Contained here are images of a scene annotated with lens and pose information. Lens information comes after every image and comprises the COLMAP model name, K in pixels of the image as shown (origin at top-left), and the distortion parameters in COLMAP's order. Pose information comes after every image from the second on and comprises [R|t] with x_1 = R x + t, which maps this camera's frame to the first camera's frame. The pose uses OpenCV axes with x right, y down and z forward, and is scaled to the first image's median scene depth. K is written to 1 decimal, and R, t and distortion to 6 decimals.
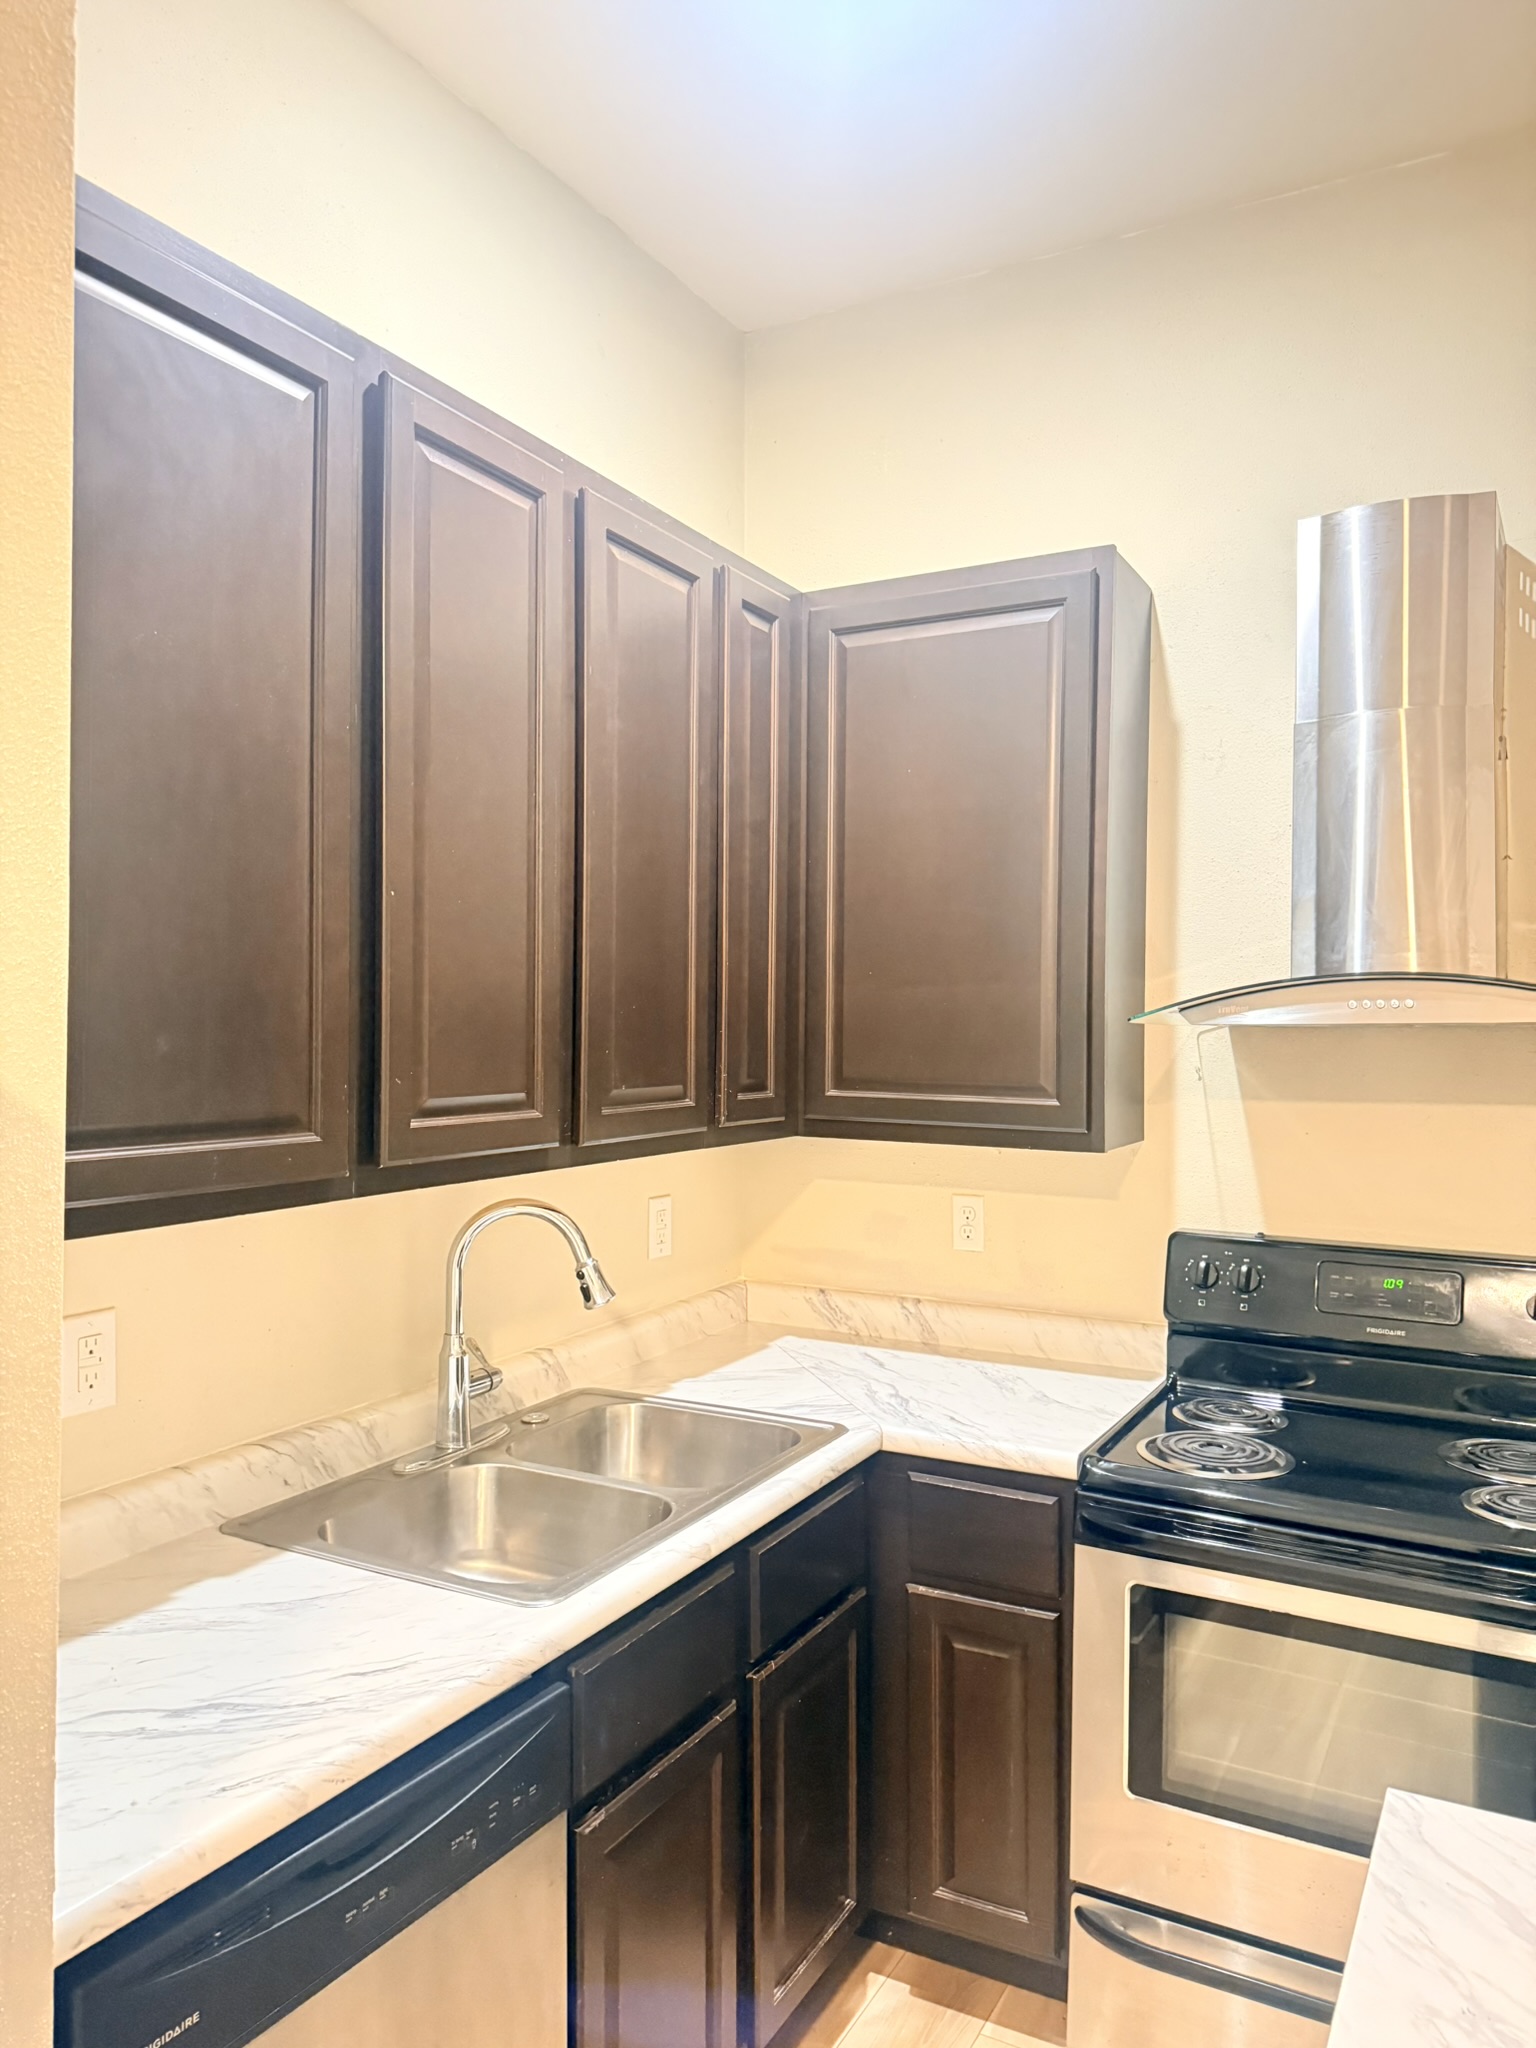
lens RADIAL K [[1453.7, 0, 809.9], [0, 1453.7, 1009.1], [0, 0, 1]] dist [0.129097, -0.148473]
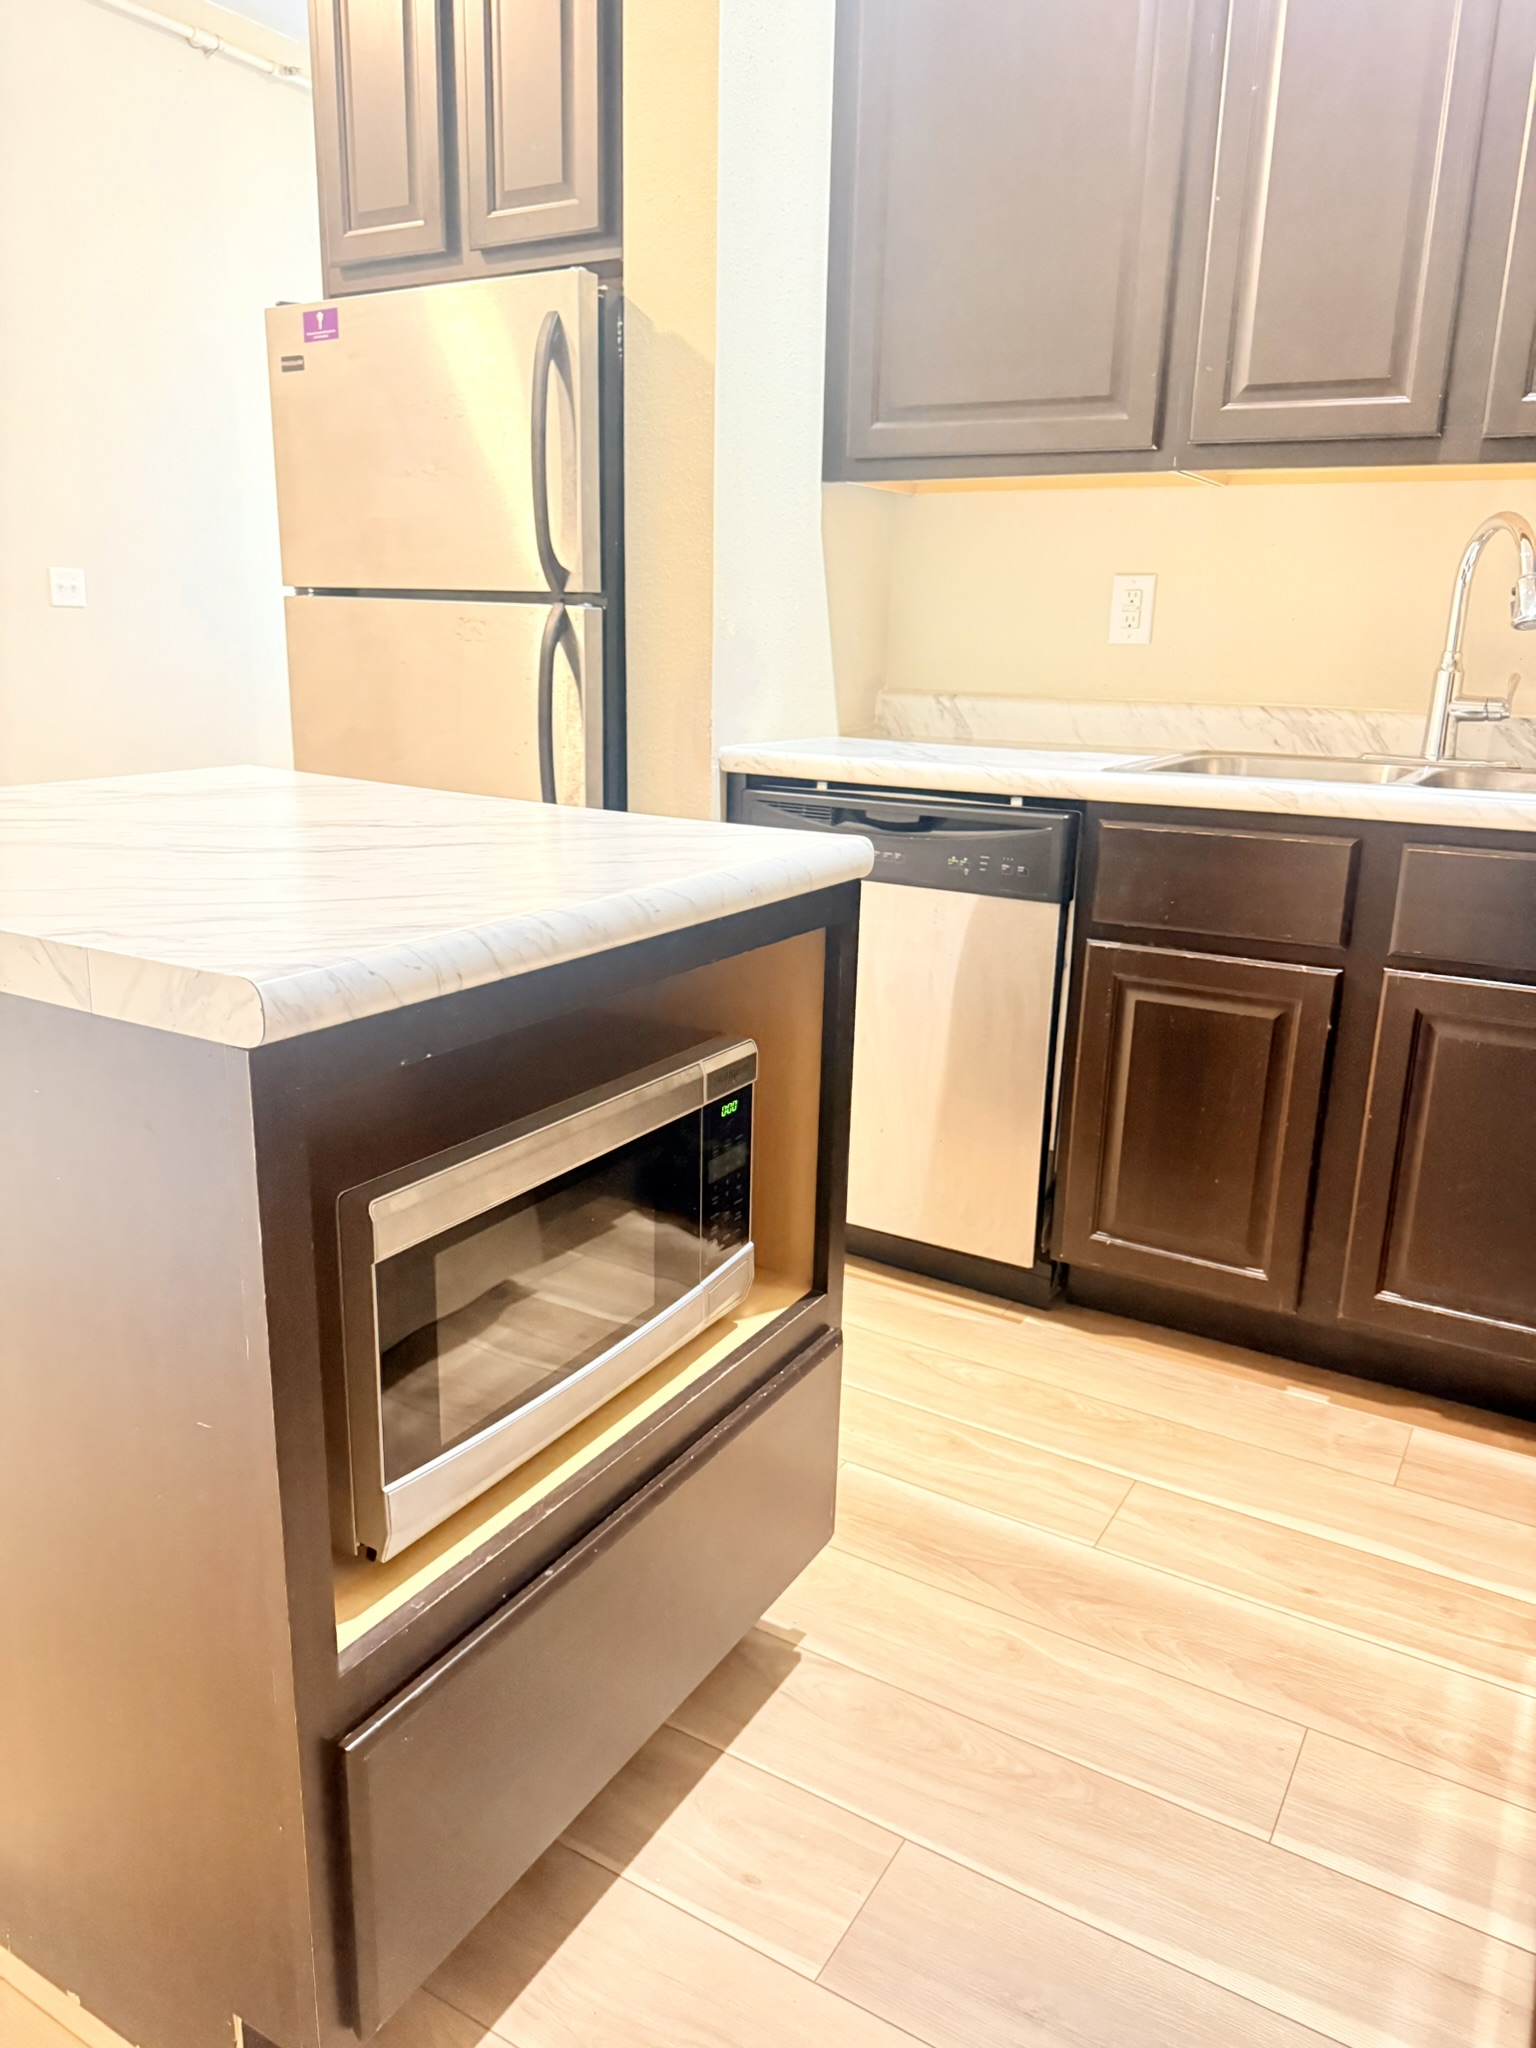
lens RADIAL K [[1453.7, 0, 809.9], [0, 1453.7, 1009.1], [0, 0, 1]] dist [0.129097, -0.148473]
pose [[-0.036921, 0.240865, -0.969856, 0.792031], [-0.023748, 0.970032, 0.241813, 0.206319], [0.999036, 0.031960, -0.030095, 0.545984]]
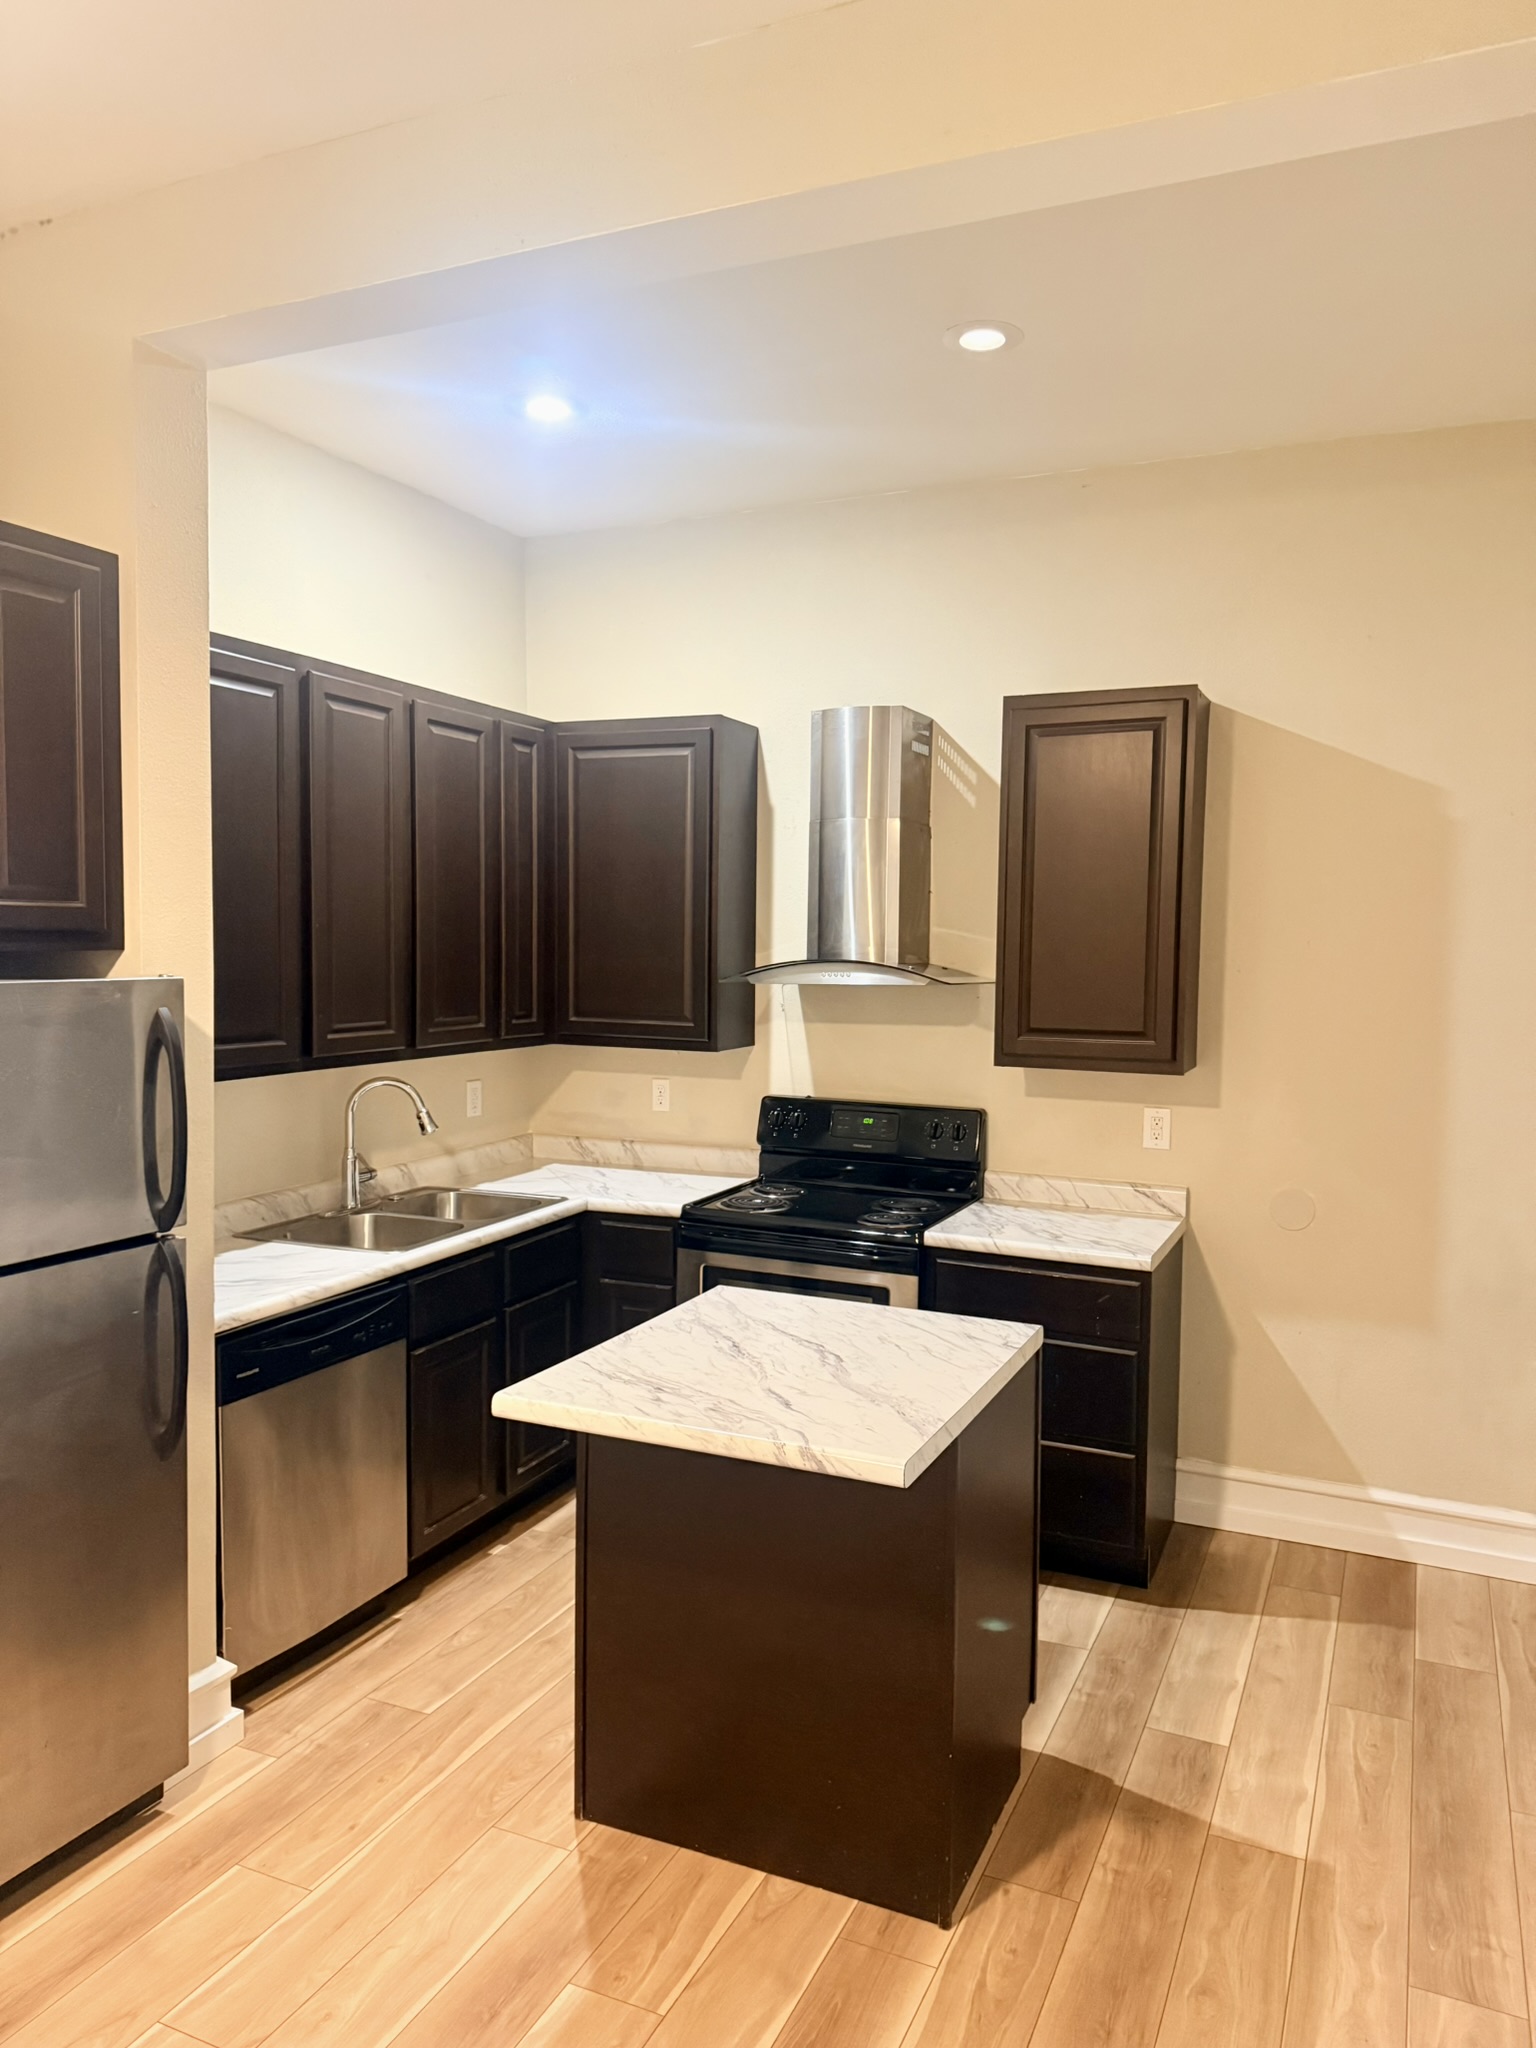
lens RADIAL K [[1453.7, 0, 809.9], [0, 1453.7, 1009.1], [0, 0, 1]] dist [0.129097, -0.148473]
pose [[0.997181, -0.000082, 0.075035, 0.186112], [-0.004359, 0.998248, 0.059011, -0.063935], [-0.074908, -0.059172, 0.995433, -0.828181]]
